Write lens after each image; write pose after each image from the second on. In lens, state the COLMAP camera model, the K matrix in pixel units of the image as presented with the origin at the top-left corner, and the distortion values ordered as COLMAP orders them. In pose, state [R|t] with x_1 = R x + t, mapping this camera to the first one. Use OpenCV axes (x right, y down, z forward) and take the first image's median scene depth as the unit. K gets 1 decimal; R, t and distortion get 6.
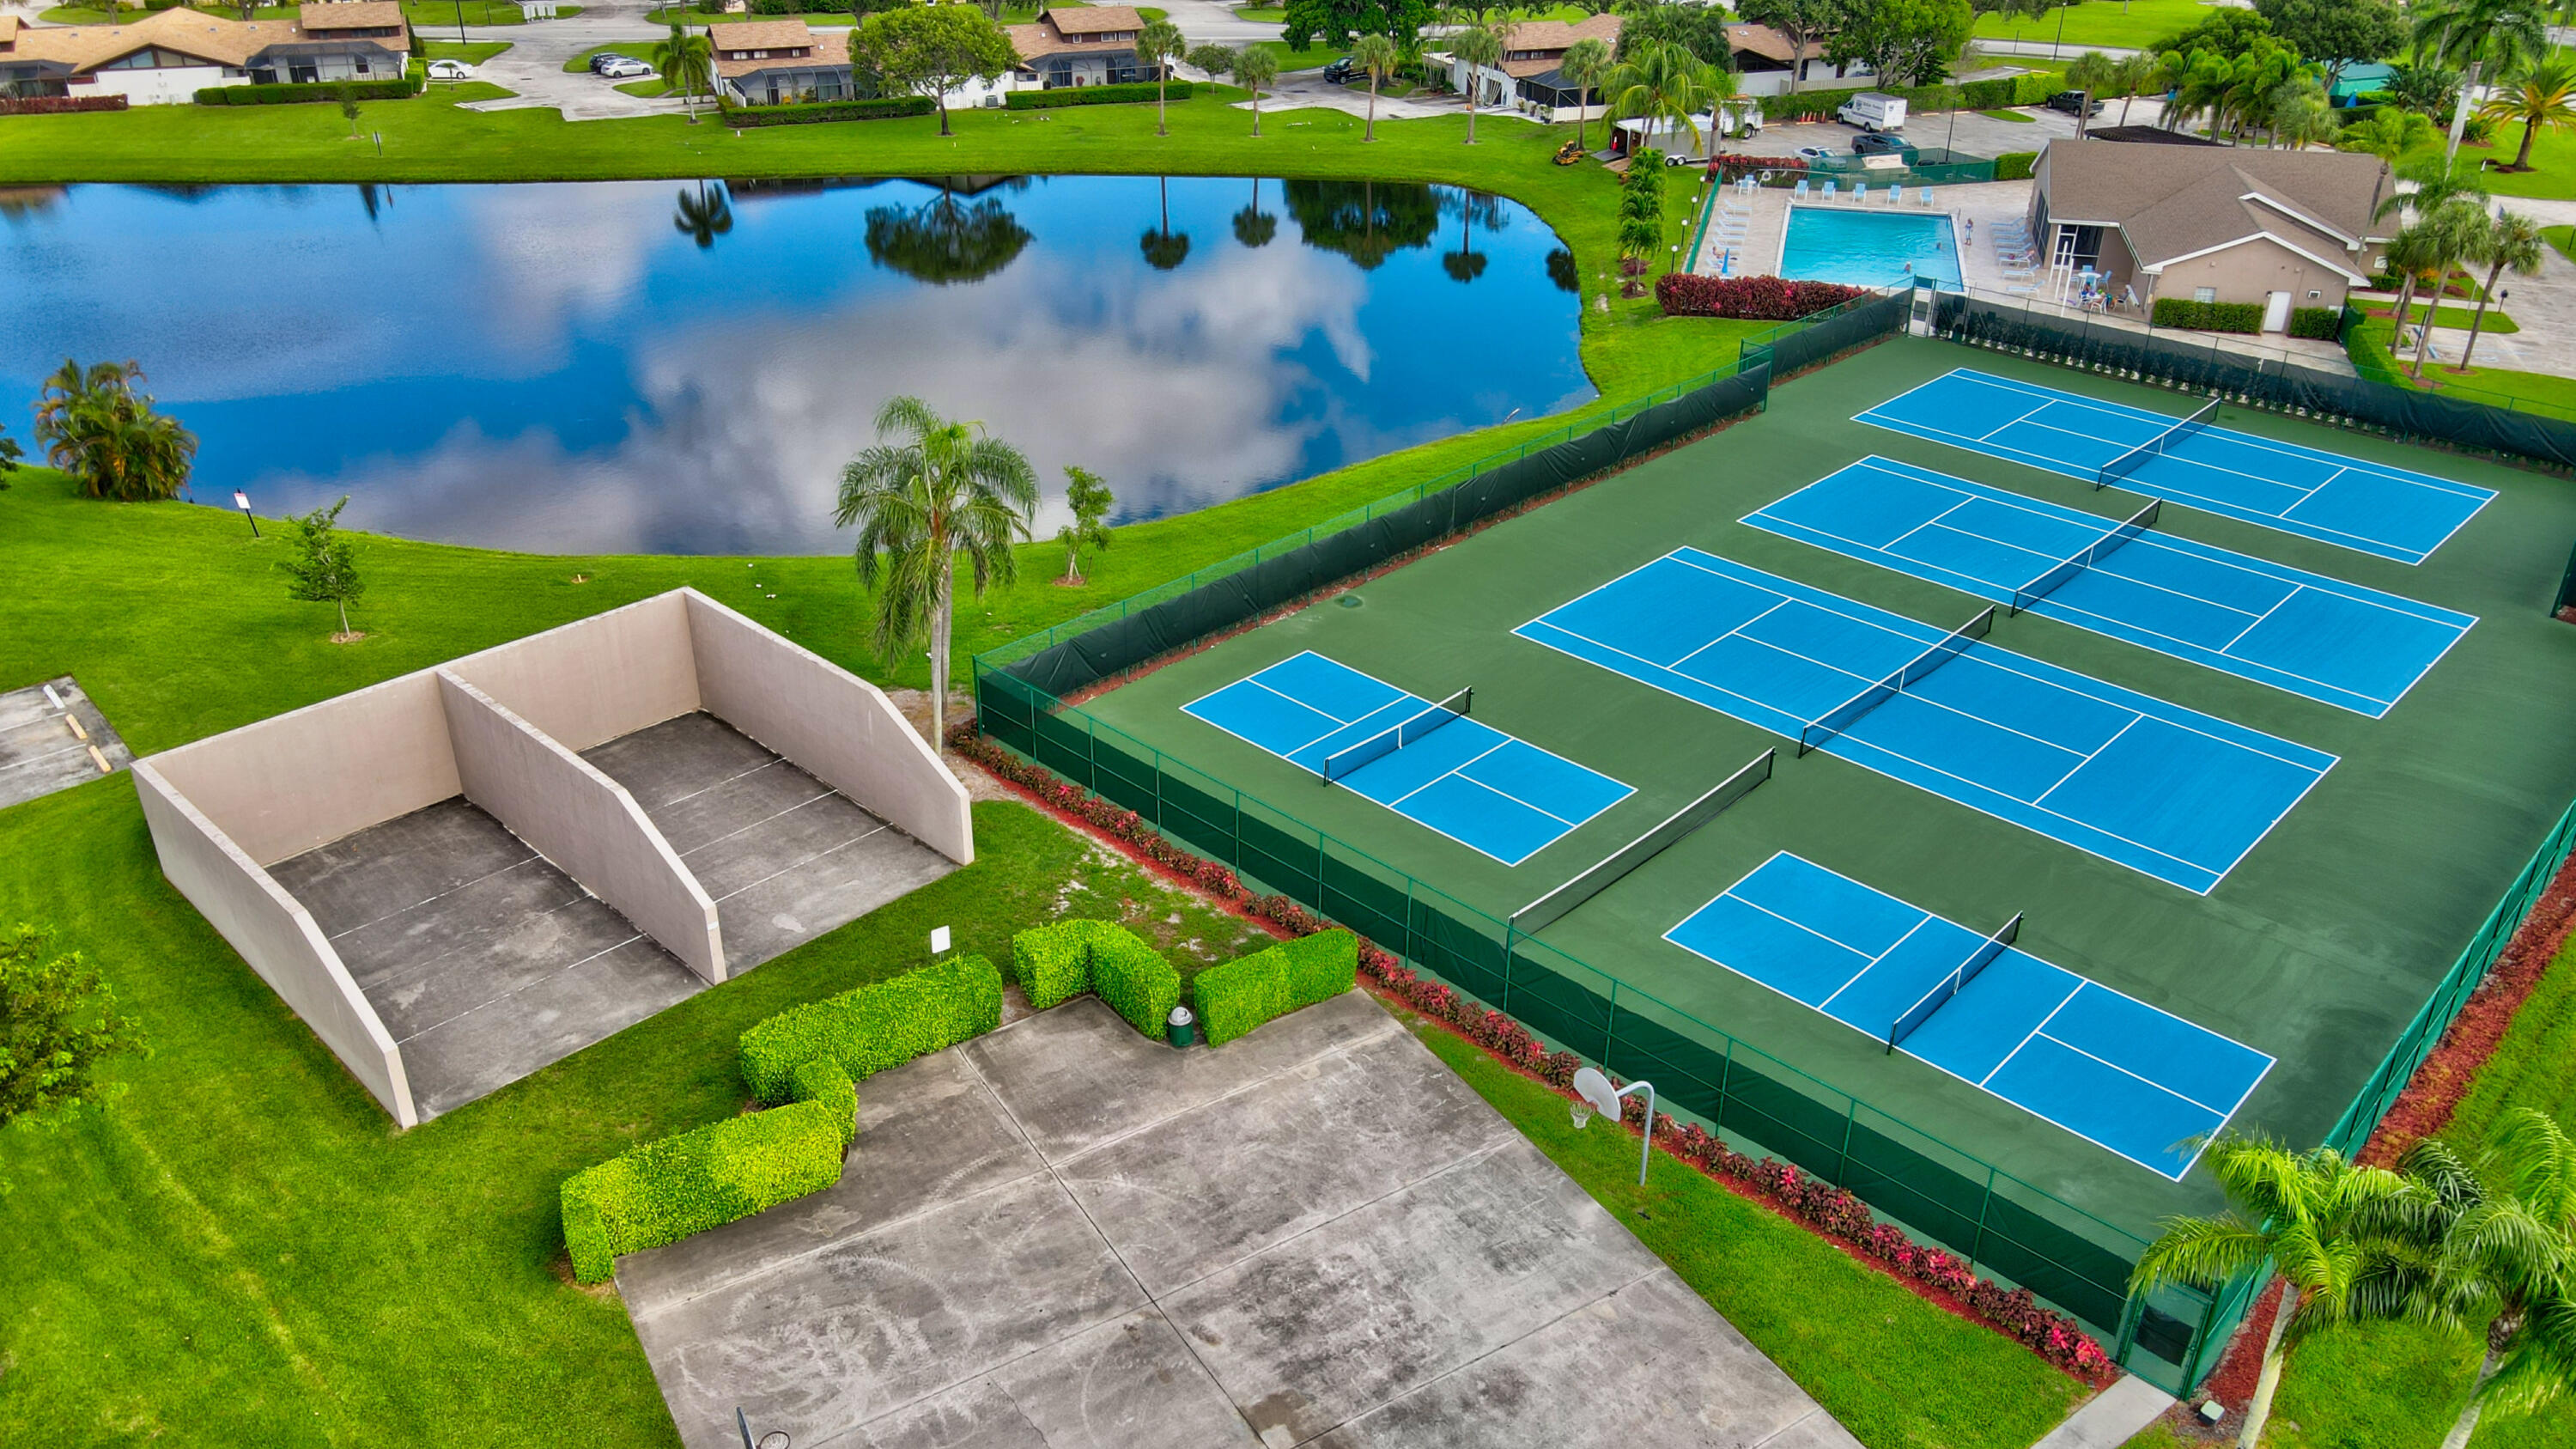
lens RADIAL K [[1913.8, 0, 1277.8], [0, 1913.8, 720.4], [0, 0, 1]] dist [-0.001325, 0.018361]
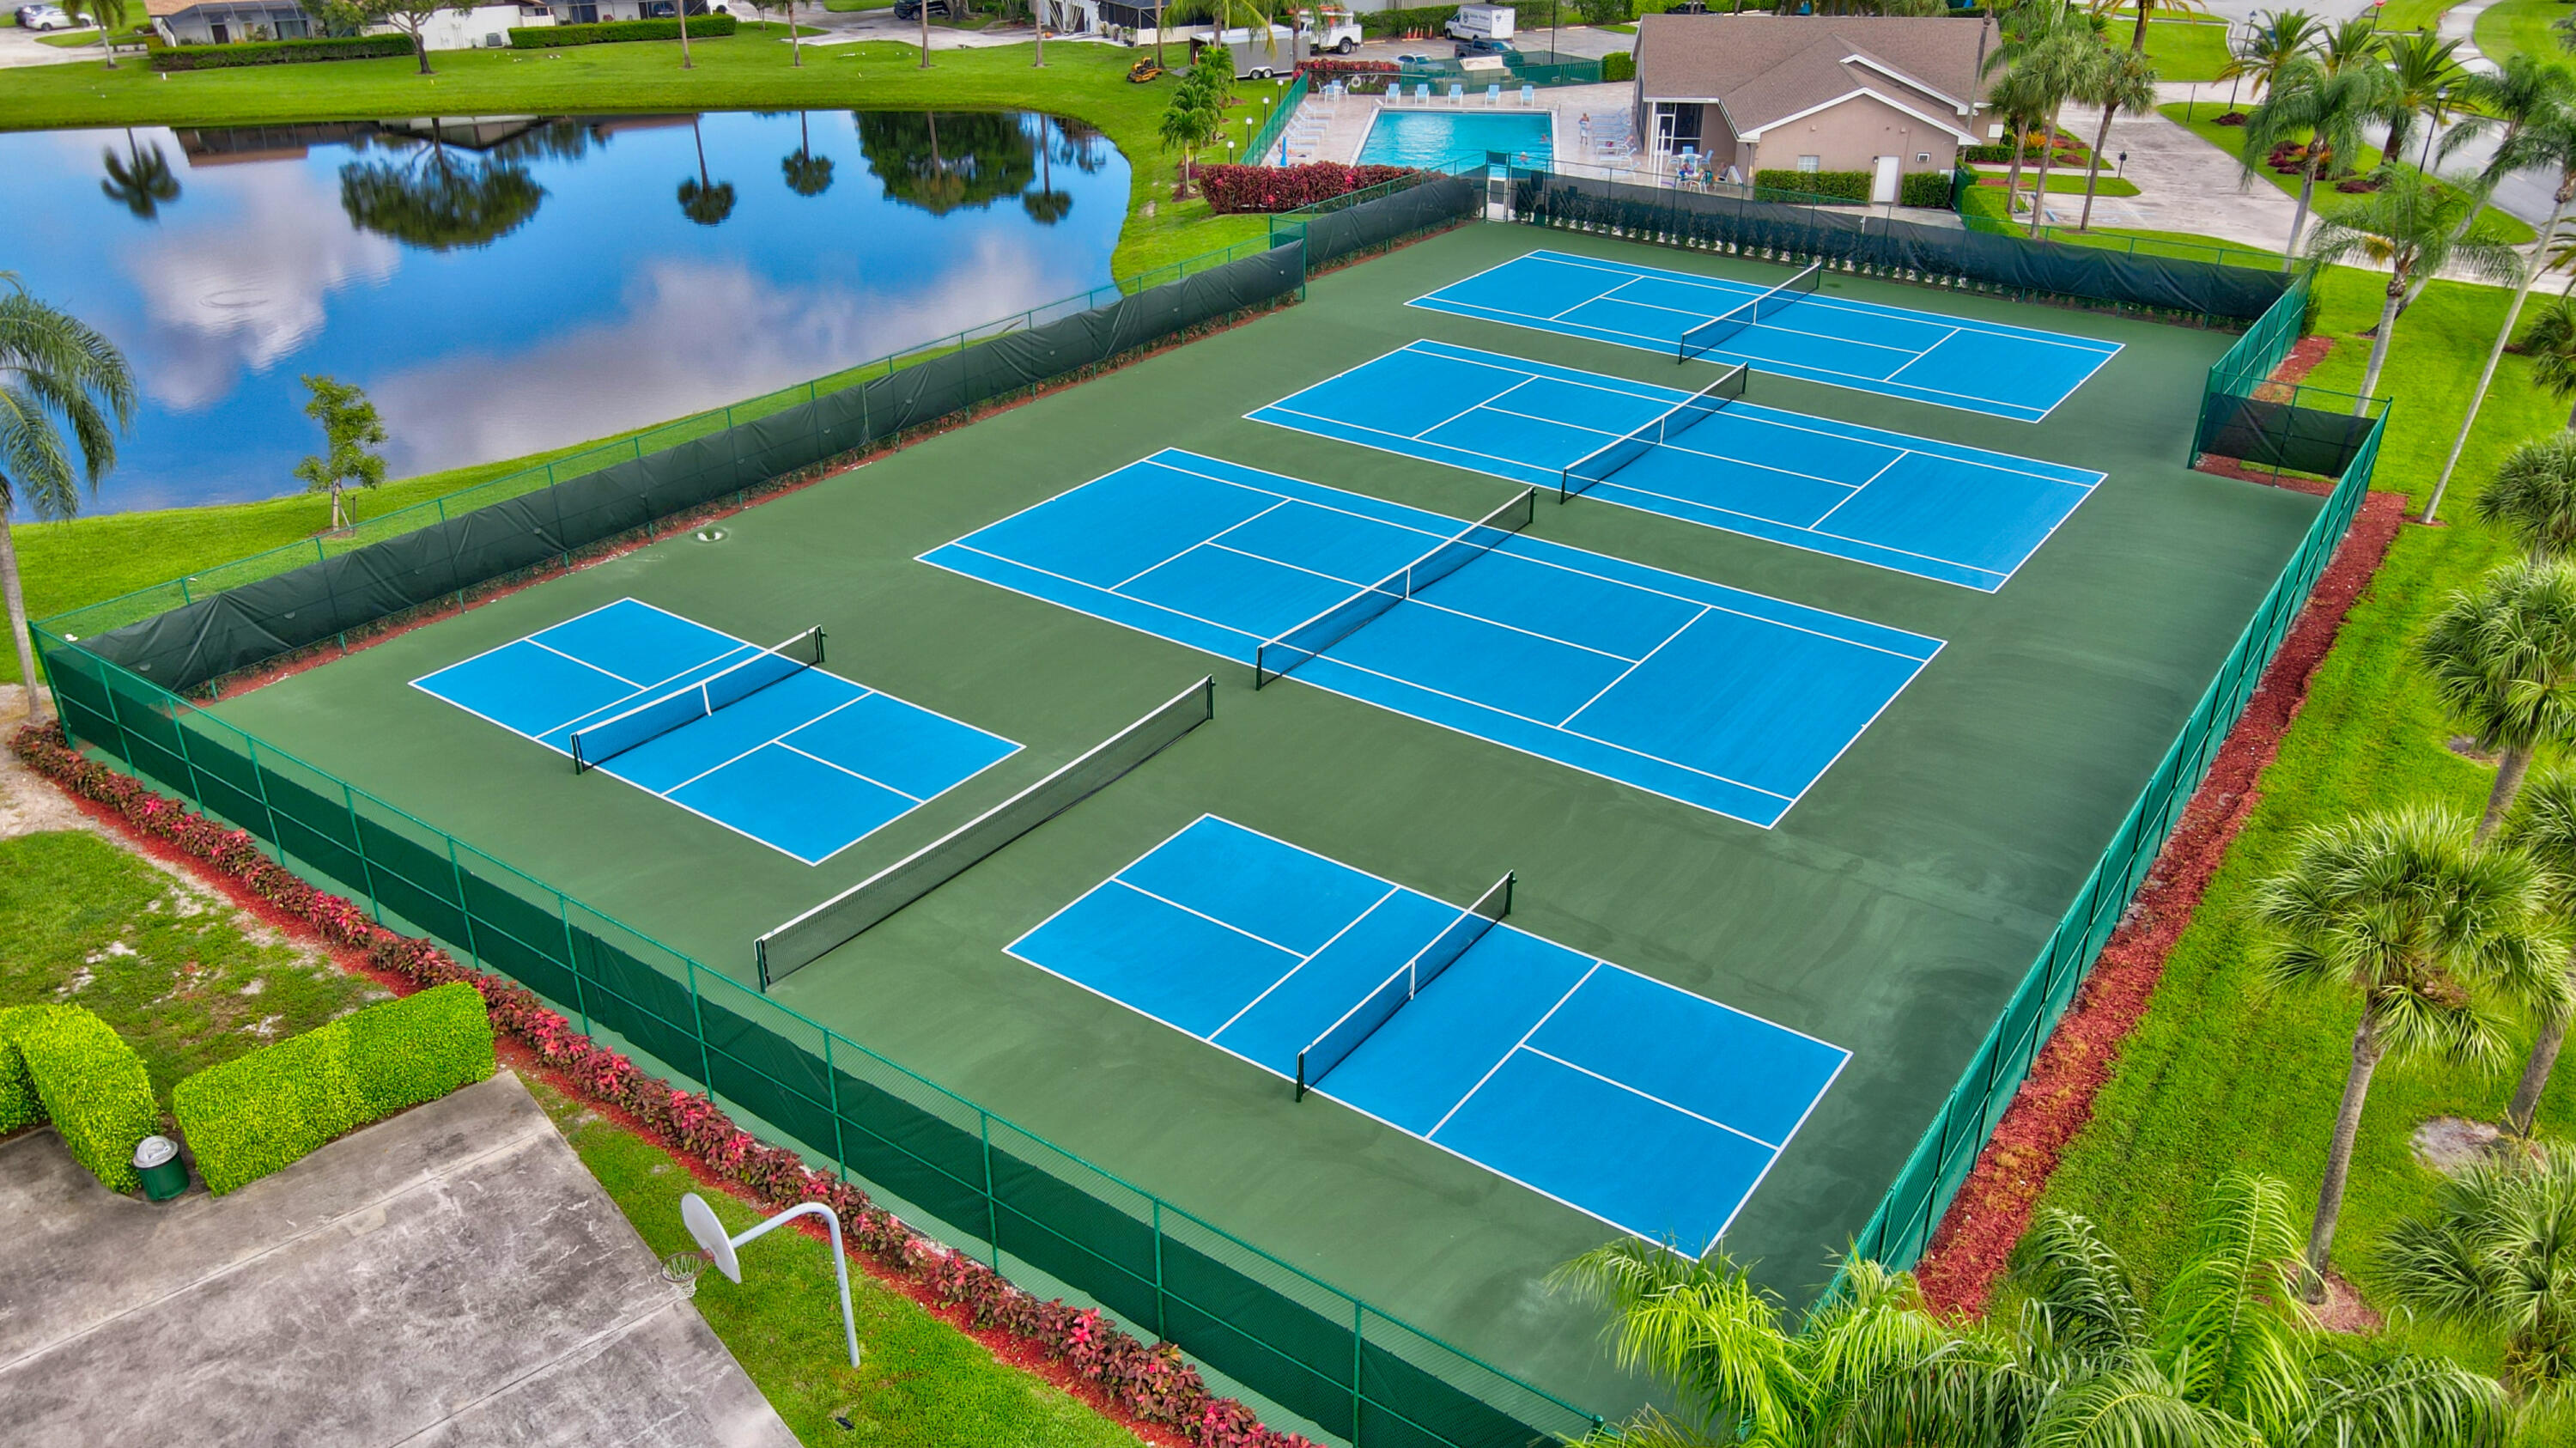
lens RADIAL K [[1913.7, 0, 1278.6], [0, 1913.7, 718.9], [0, 0, 1]] dist [-0.001325, 0.018361]
pose [[0.989057, -0.070824, 0.129420, 0.181402], [0.072100, 0.997384, -0.005195, 0.034989], [-0.128713, 0.014470, 0.991576, 0.262376]]
